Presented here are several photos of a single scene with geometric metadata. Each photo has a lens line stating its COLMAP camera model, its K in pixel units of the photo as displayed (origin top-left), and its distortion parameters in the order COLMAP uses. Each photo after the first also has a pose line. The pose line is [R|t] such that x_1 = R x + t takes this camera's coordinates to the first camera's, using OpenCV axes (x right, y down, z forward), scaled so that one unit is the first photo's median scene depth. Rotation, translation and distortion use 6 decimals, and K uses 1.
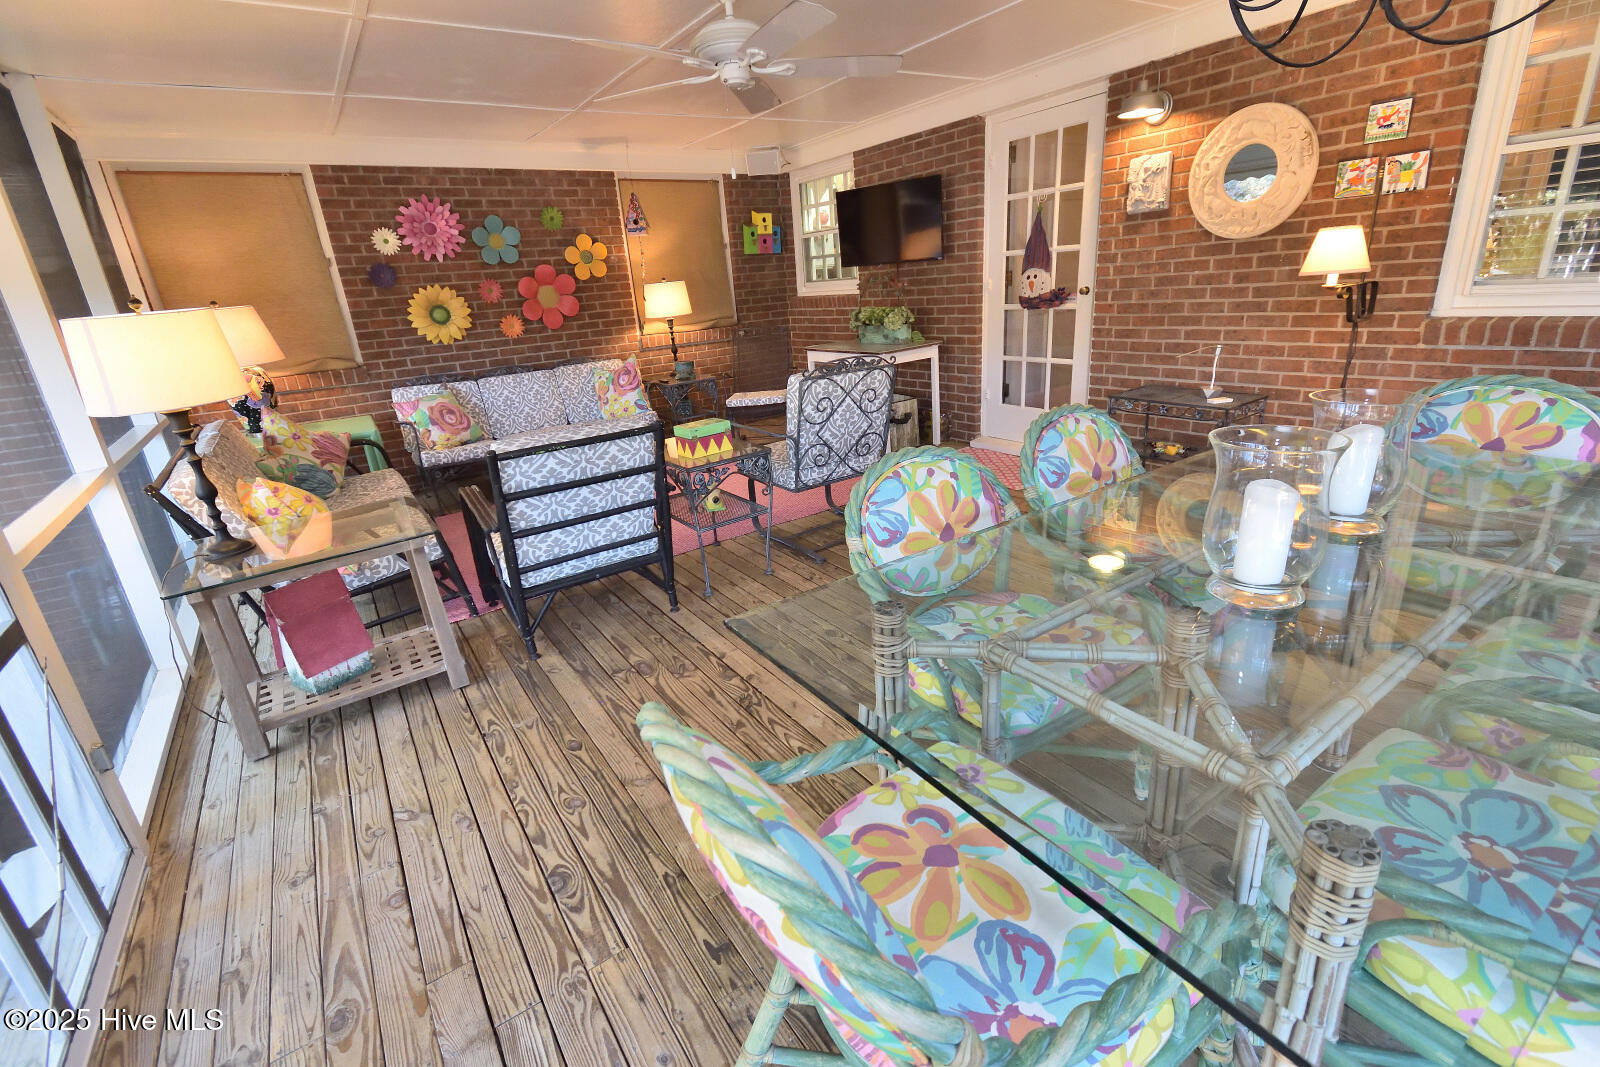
lens RADIAL K [[714.5, 0, 802.2], [0, 714.5, 524.0], [0, 0, 1]] dist [0.012010, -0.000477]
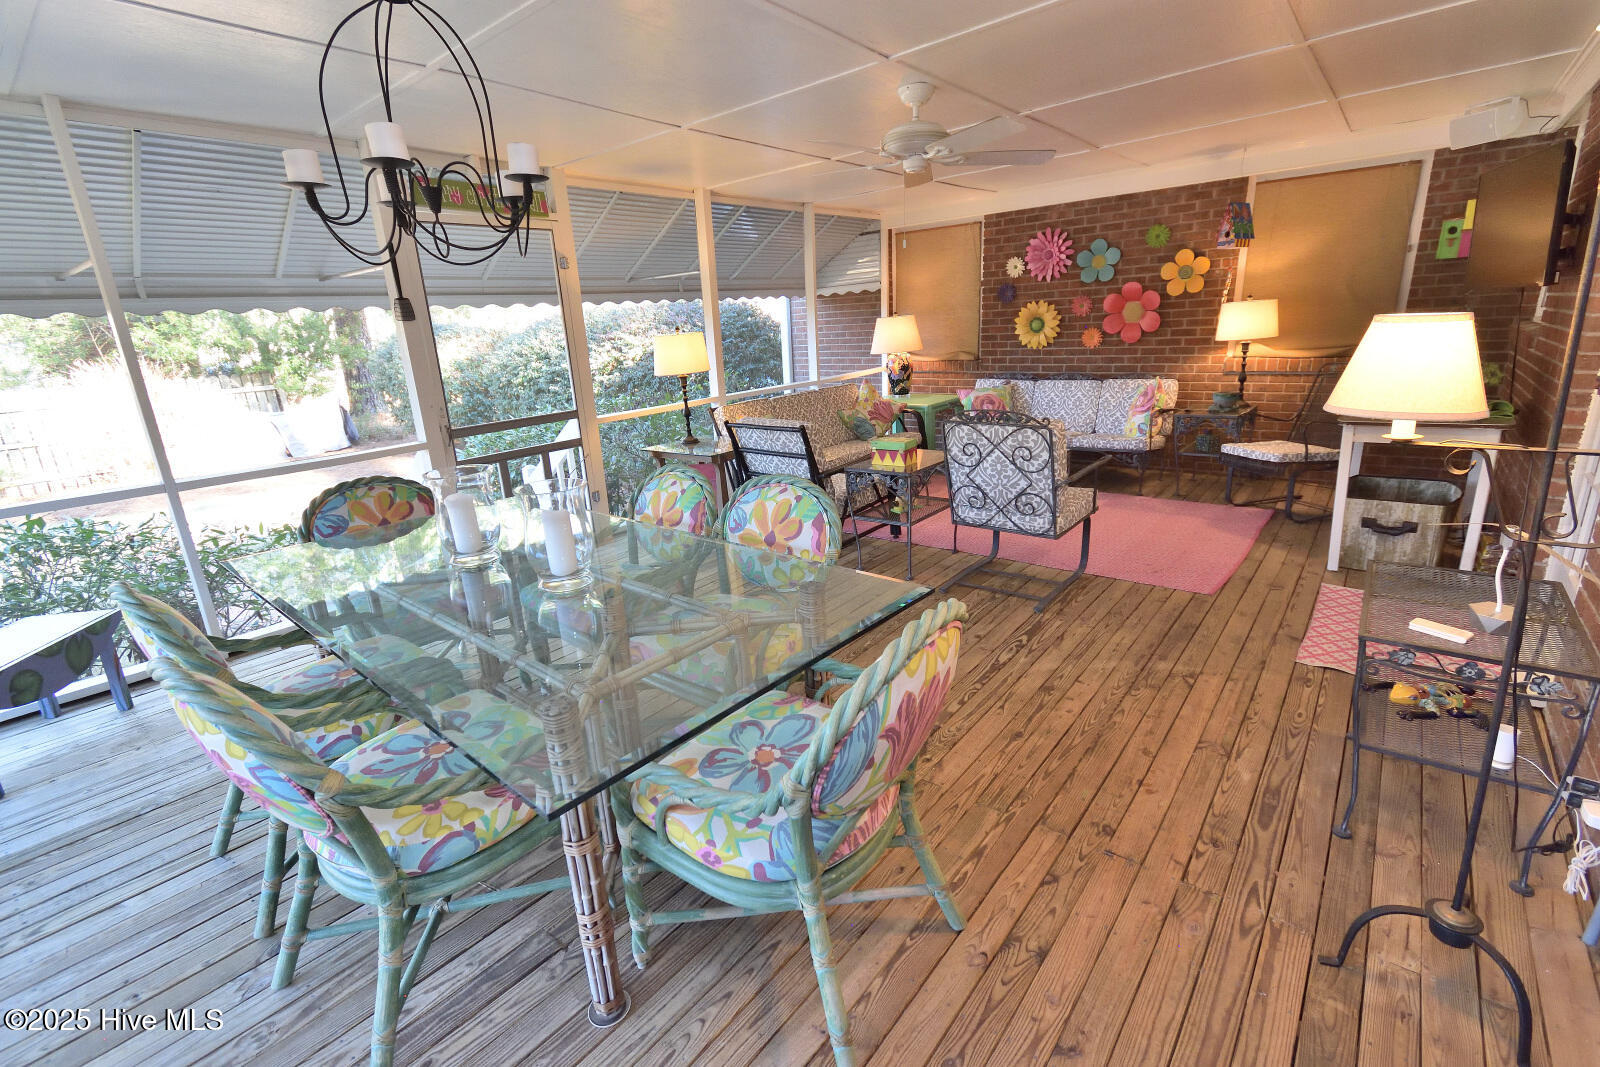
lens RADIAL K [[714.5, 0, 802.2], [0, 714.5, 524.0], [0, 0, 1]] dist [0.012010, -0.000477]
pose [[0.257296, 0.320843, -0.911514, 0.610019], [-0.282198, 0.927102, 0.246672, -0.163105], [0.924209, 0.193759, 0.329081, 0.289331]]
